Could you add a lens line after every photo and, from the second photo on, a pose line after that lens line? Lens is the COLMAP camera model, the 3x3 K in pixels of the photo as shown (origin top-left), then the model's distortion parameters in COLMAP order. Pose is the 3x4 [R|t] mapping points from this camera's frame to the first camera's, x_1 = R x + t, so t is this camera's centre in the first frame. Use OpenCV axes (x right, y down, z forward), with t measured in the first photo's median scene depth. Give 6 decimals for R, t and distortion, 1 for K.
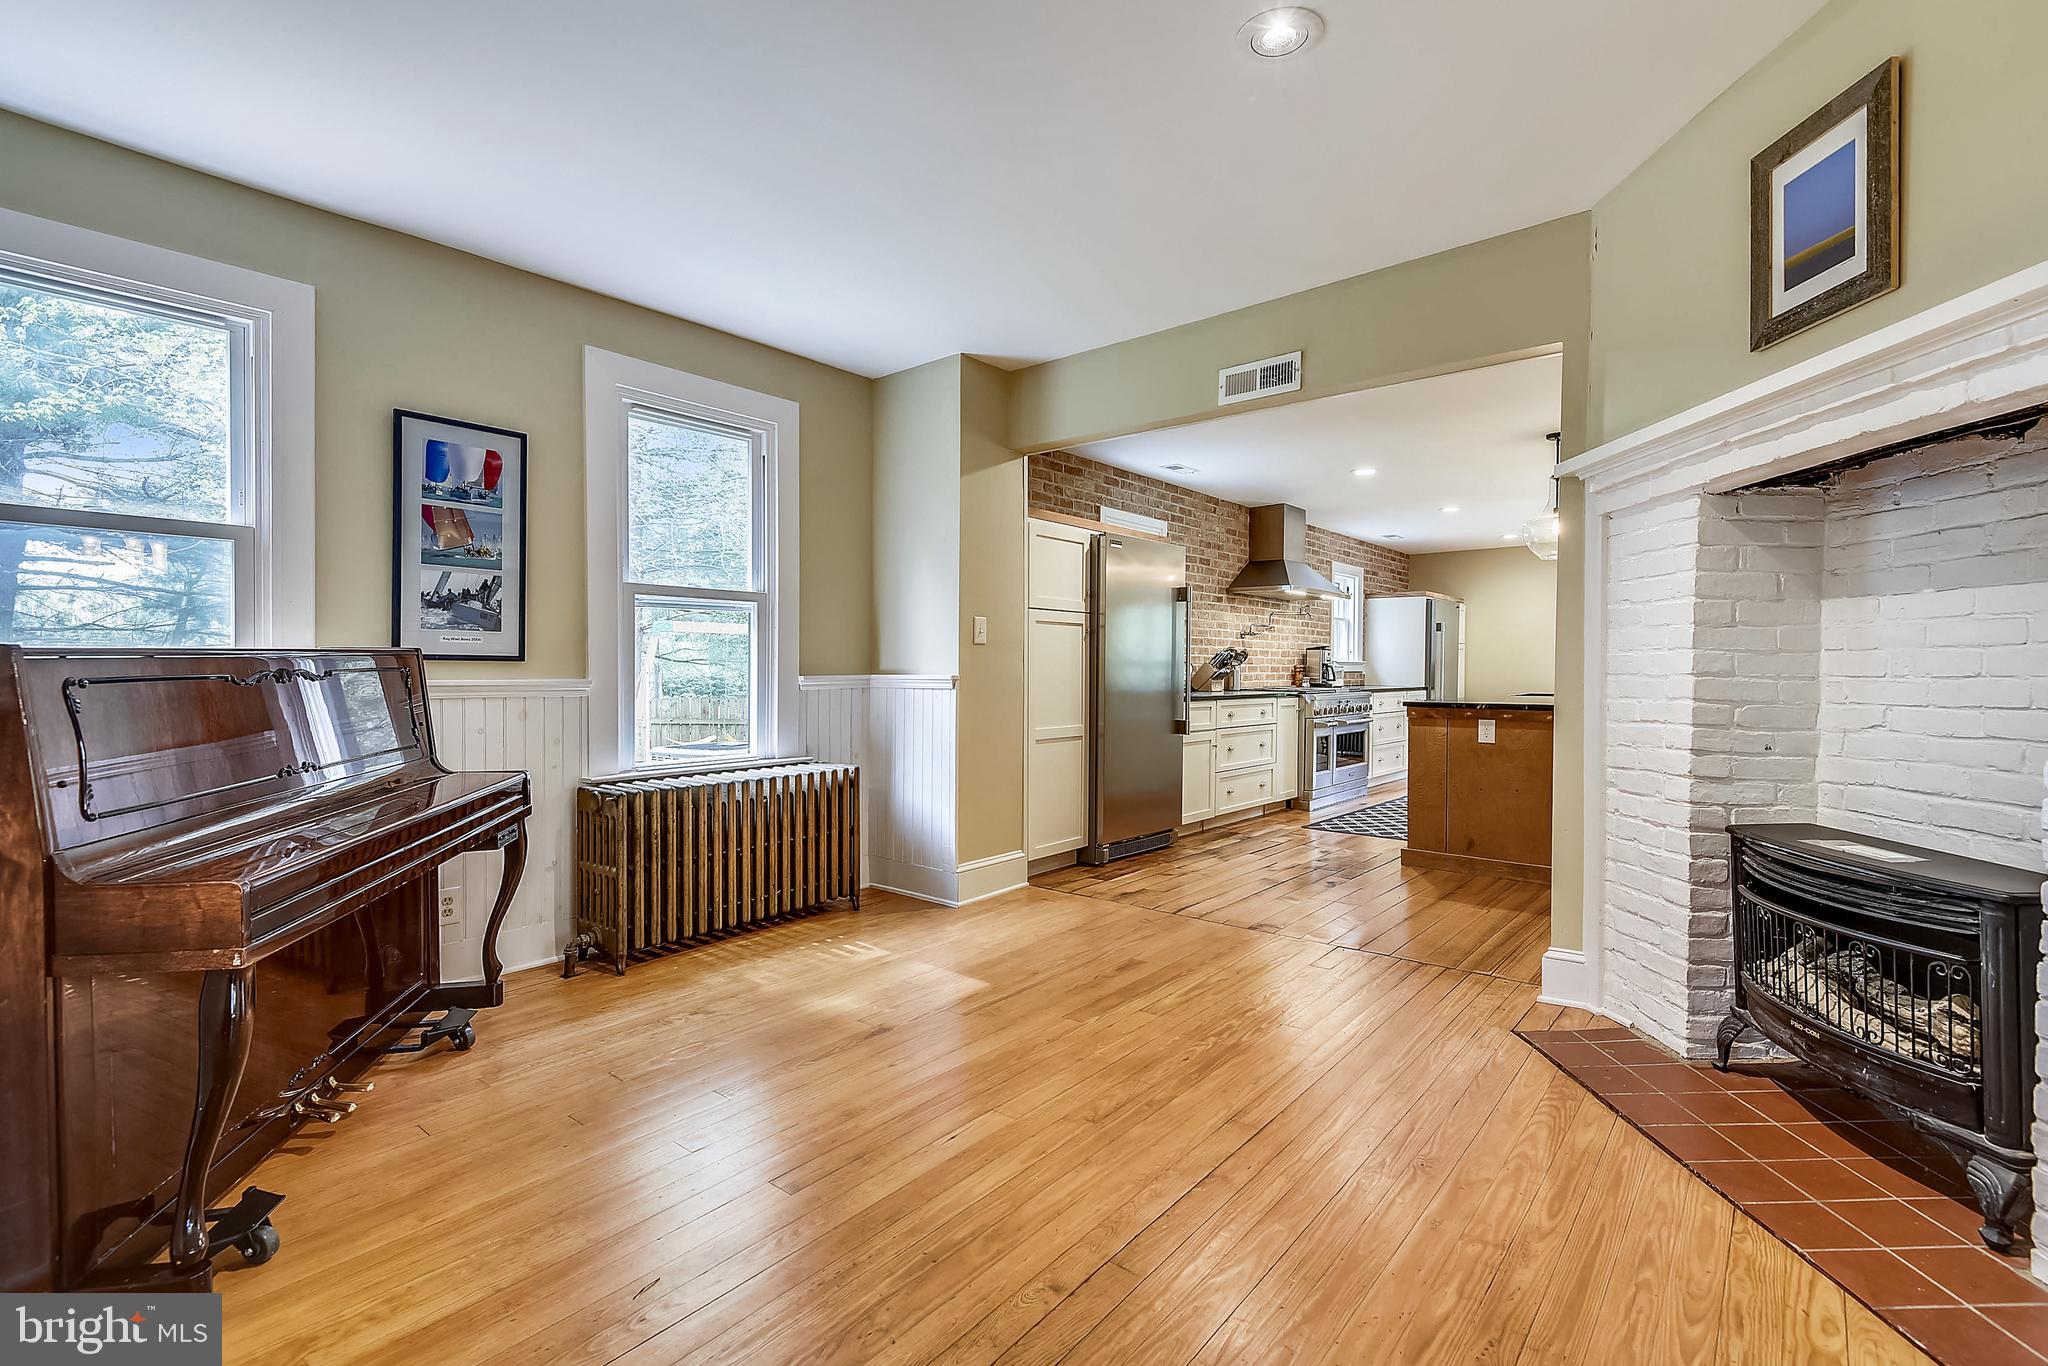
lens RADIAL K [[936.3, 0, 1026.1], [0, 936.3, 676.3], [0, 0, 1]] dist [0.004057, -0.000074]
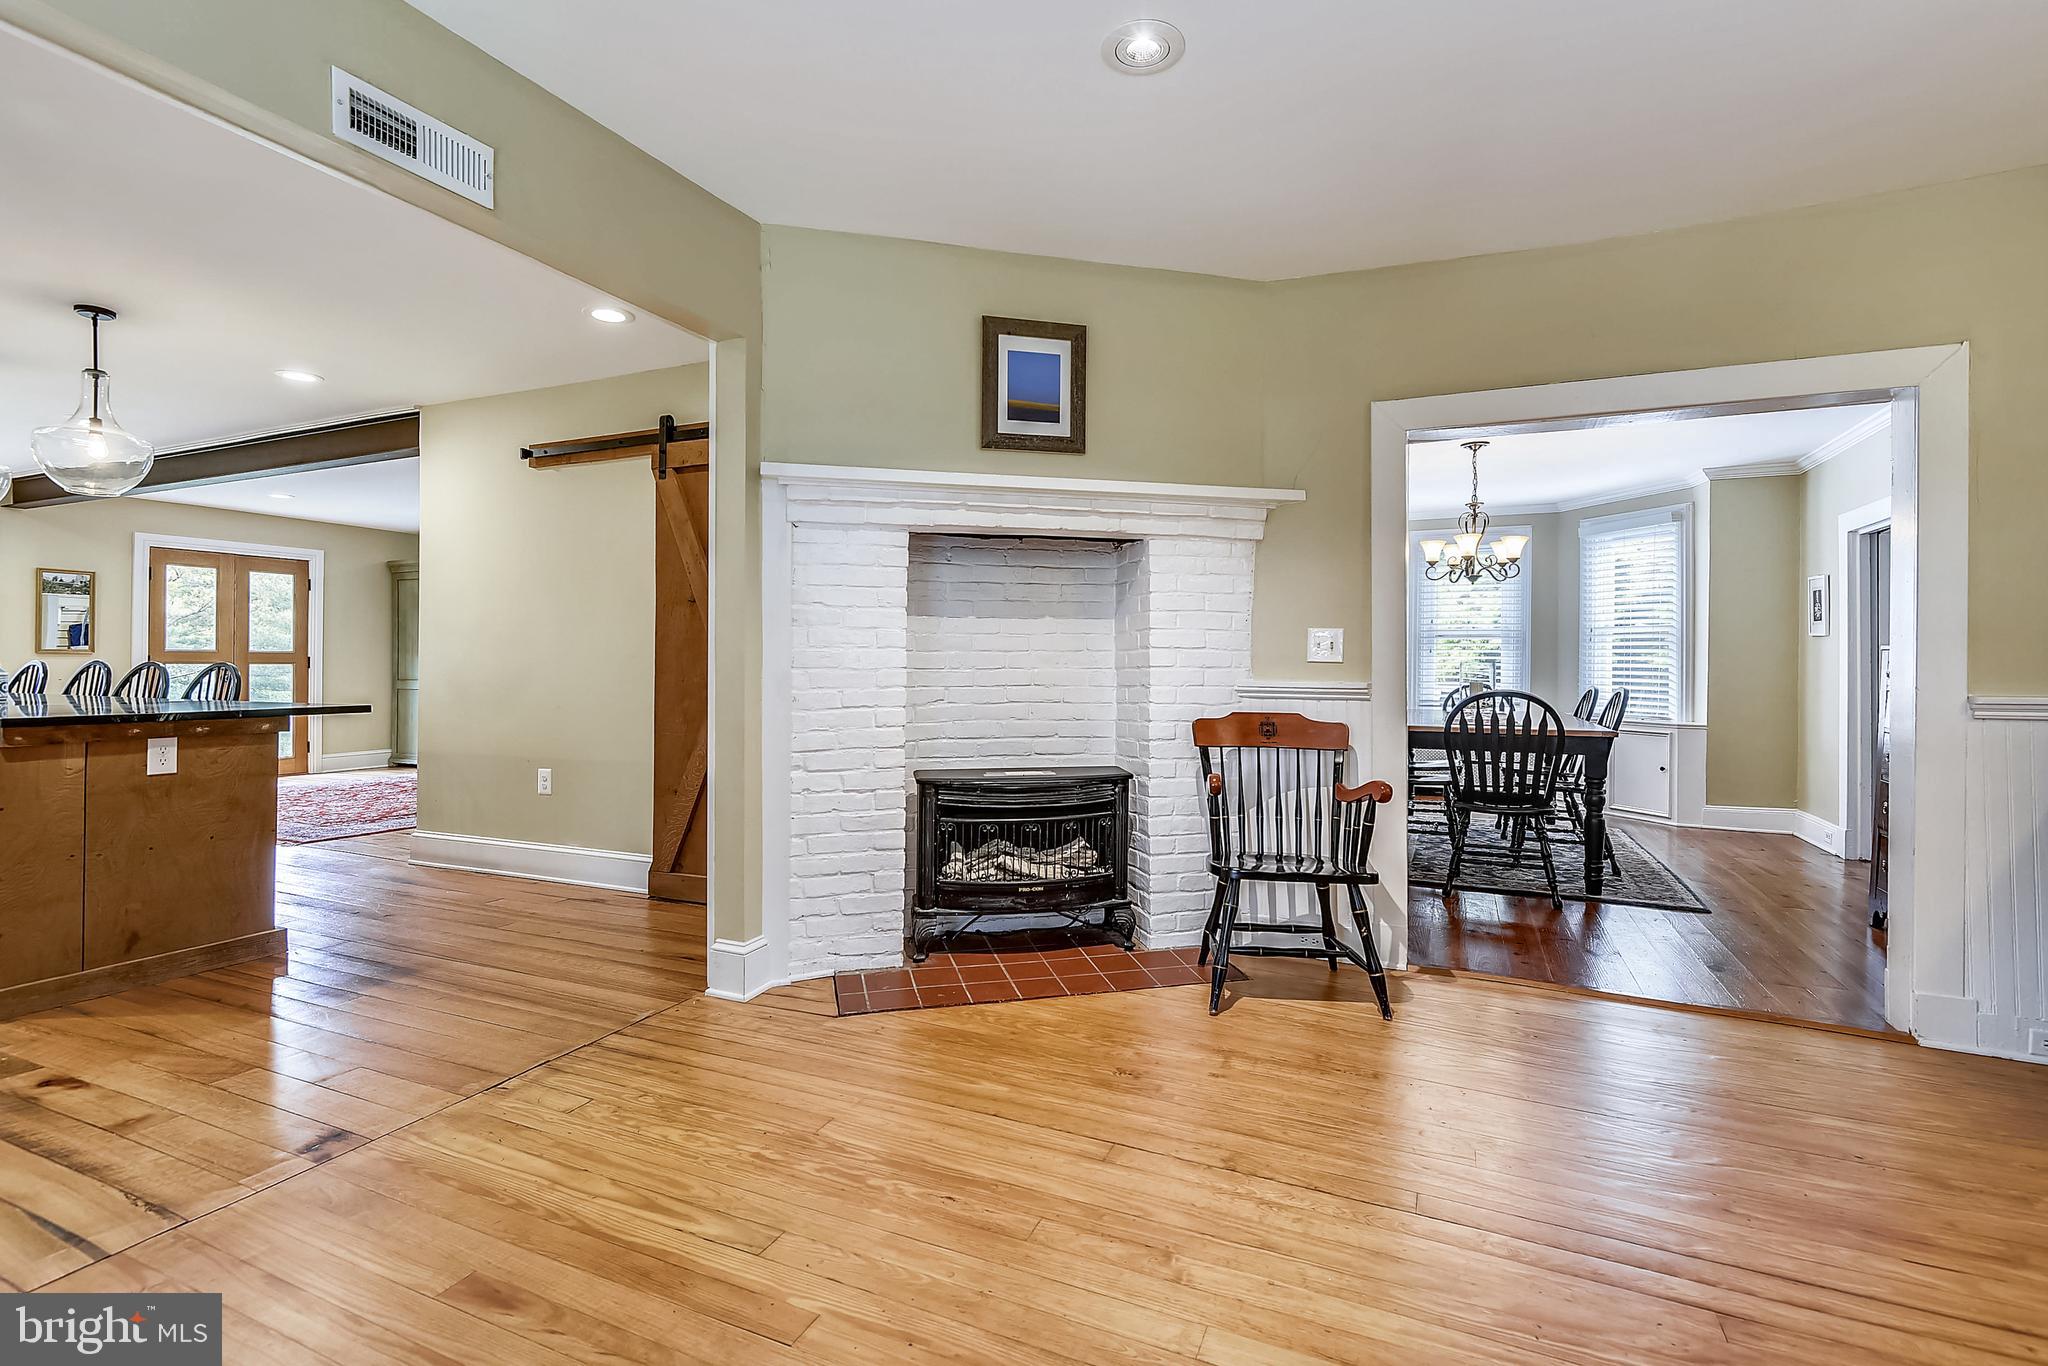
lens RADIAL K [[936.3, 0, 1020.1], [0, 936.3, 656.2], [0, 0, 1]] dist [0.004057, -0.000074]
pose [[-0.274174, 0.004199, 0.961671, -0.510346], [0.002220, 0.999991, -0.003734, -0.011325], [-0.961678, 0.001111, -0.274180, 1.060942]]
